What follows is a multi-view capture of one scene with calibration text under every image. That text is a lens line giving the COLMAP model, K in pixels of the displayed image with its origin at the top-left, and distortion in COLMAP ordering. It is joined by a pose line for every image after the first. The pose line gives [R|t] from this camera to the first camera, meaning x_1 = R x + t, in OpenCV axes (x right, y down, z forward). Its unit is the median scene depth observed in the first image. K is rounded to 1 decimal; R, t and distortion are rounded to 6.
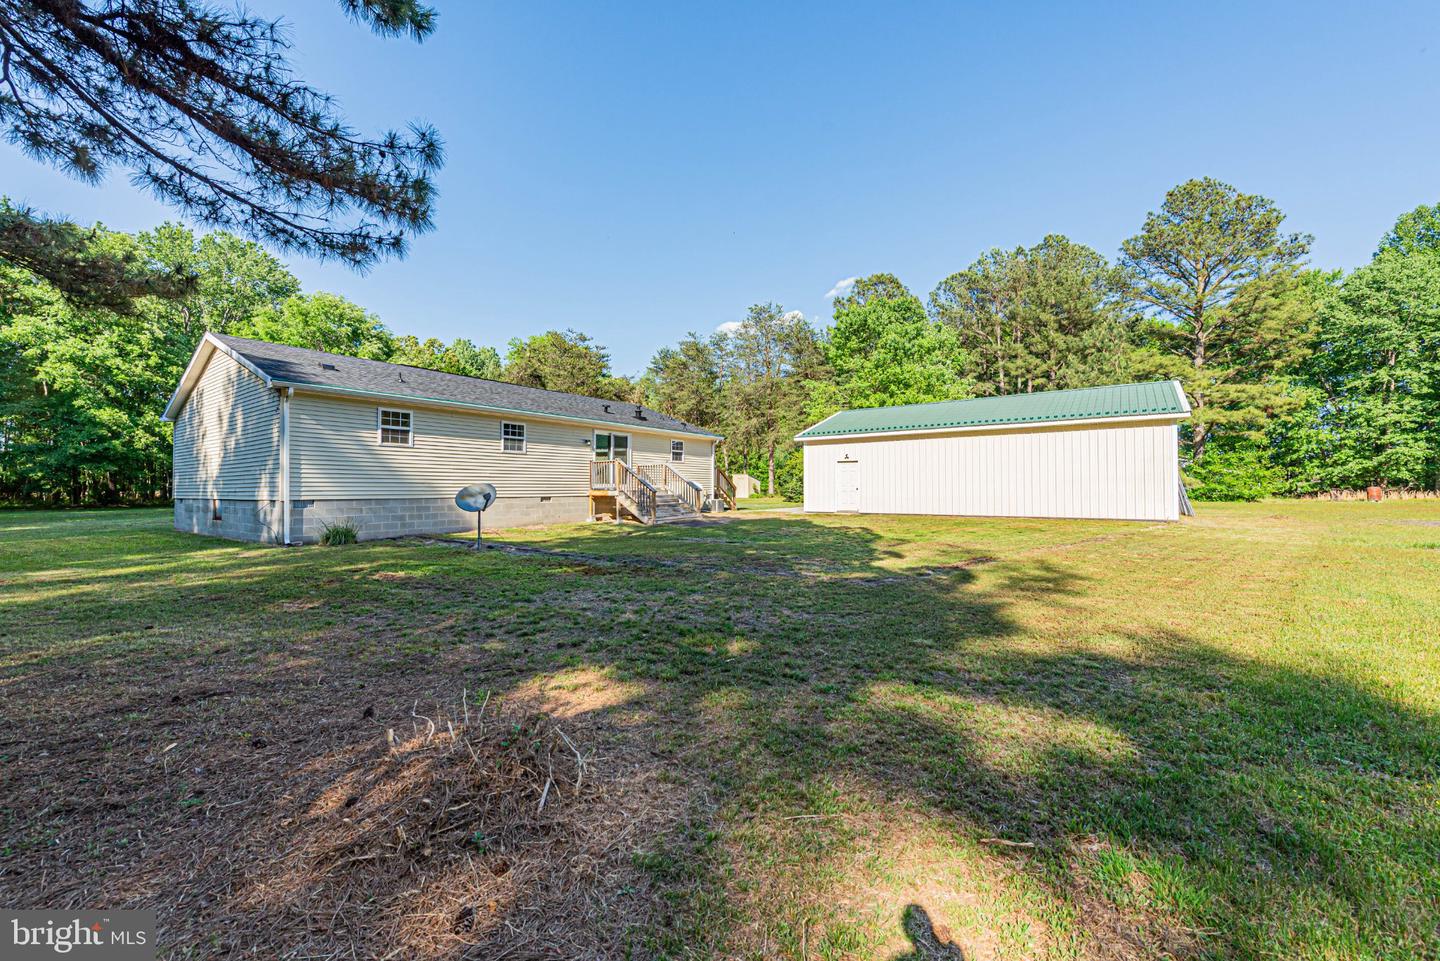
lens RADIAL K [[562.7, 0, 728.6], [0, 562.7, 481.6], [0, 0, 1]] dist [0.002537, 0.000057]
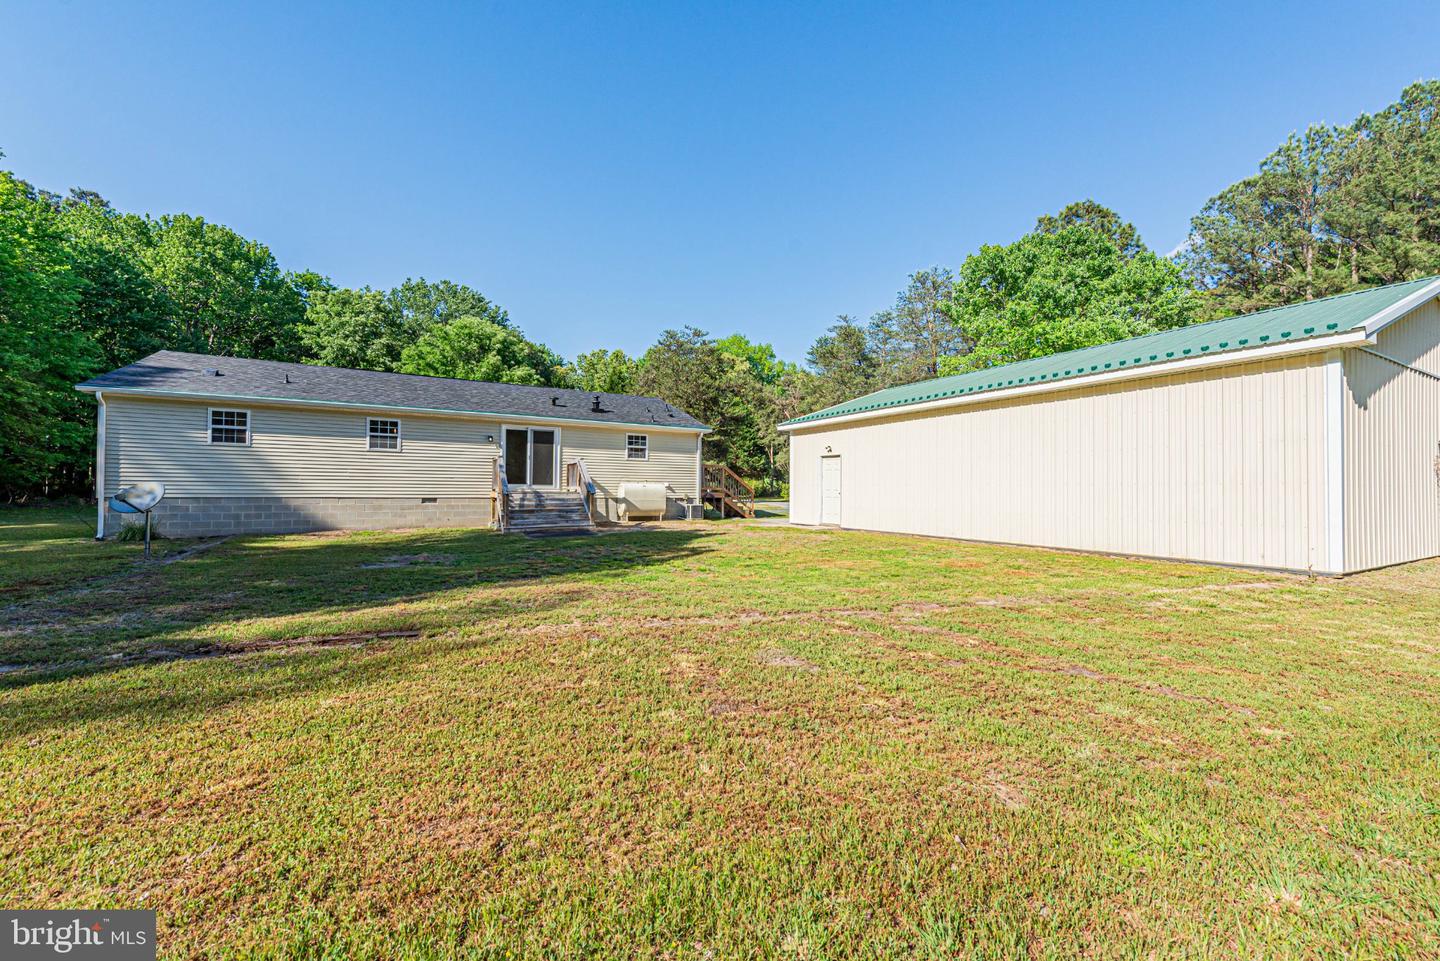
lens RADIAL K [[562.7, 0, 716.8], [0, 562.7, 481.9], [0, 0, 1]] dist [0.002537, 0.000057]
pose [[0.898027, 0.007418, -0.439877, 0.466741], [-0.007374, 0.999971, 0.001807, -0.004266], [0.439878, 0.001621, 0.898056, 0.344733]]
